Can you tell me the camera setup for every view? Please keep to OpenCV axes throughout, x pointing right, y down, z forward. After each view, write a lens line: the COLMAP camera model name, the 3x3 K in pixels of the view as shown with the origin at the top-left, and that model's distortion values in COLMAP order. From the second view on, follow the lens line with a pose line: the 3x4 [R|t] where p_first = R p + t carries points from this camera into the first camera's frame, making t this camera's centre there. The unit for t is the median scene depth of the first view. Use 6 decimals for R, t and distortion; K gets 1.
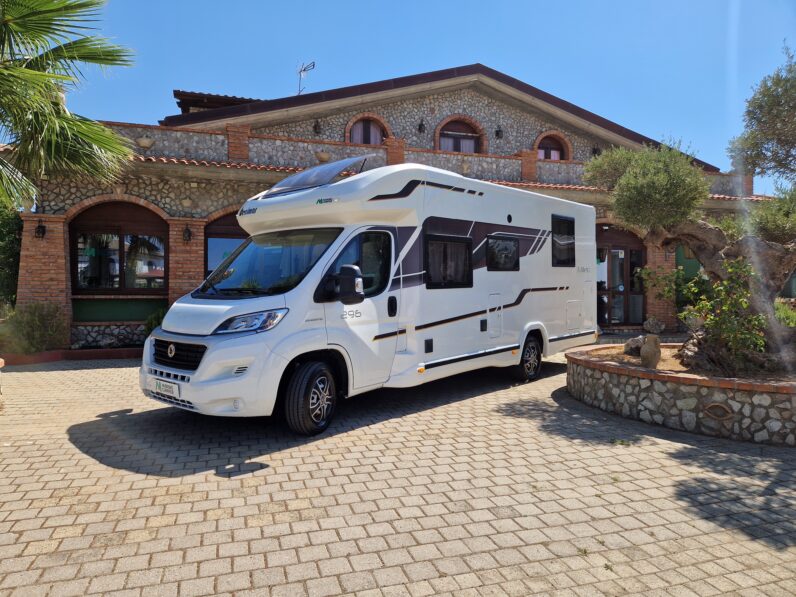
lens RADIAL K [[543.7, 0, 396.9], [0, 543.7, 287.1], [0, 0, 1]] dist [0.077053, -0.071603]
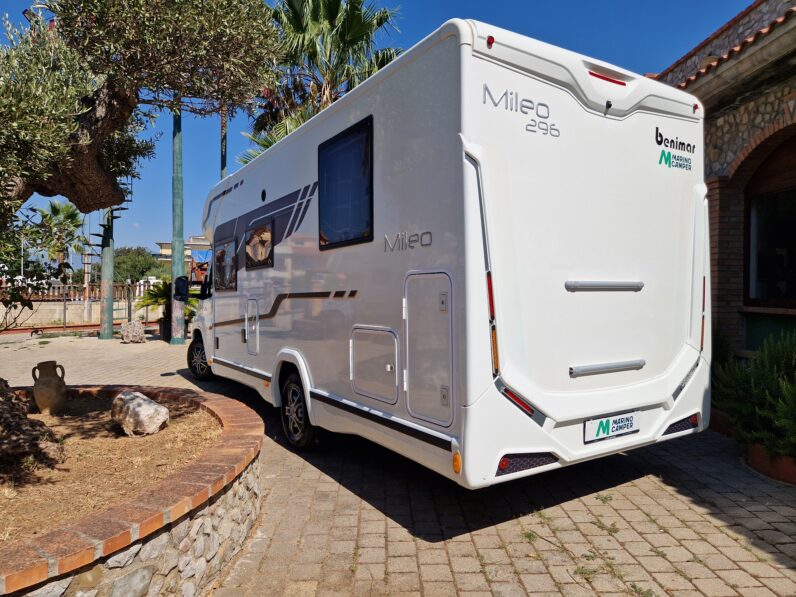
lens RADIAL K [[543.7, 0, 396.9], [0, 543.7, 287.1], [0, 0, 1]] dist [0.077053, -0.071603]
pose [[-0.284399, -0.002655, -0.958702, 0.975969], [-0.002036, 0.999996, -0.002165, -0.003837], [0.958704, 0.001336, -0.284403, 1.584190]]
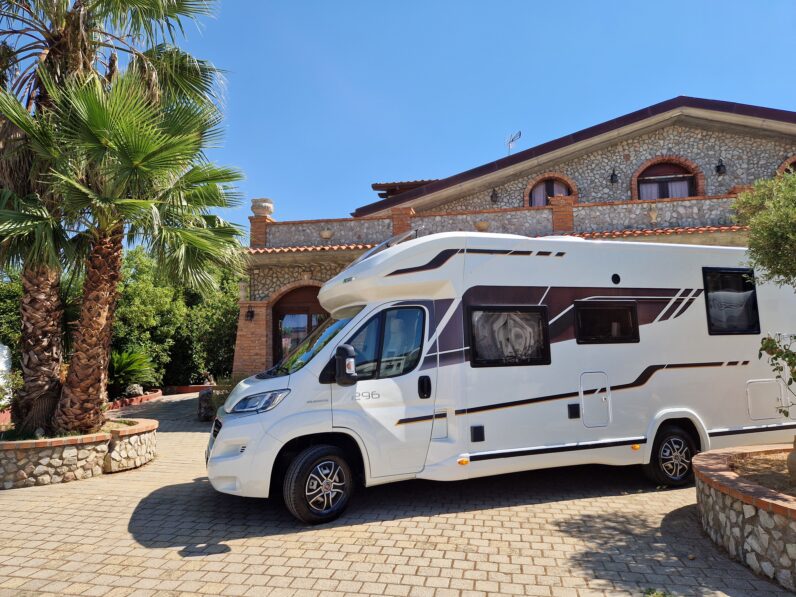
lens RADIAL K [[543.7, 0, 396.9], [0, 543.7, 287.1], [0, 0, 1]] dist [0.077053, -0.071603]
pose [[0.875846, -0.066618, -0.477971, 0.360502], [0.009612, 0.992638, -0.120736, -0.019202], [0.482495, 0.101152, 0.870038, 0.142501]]
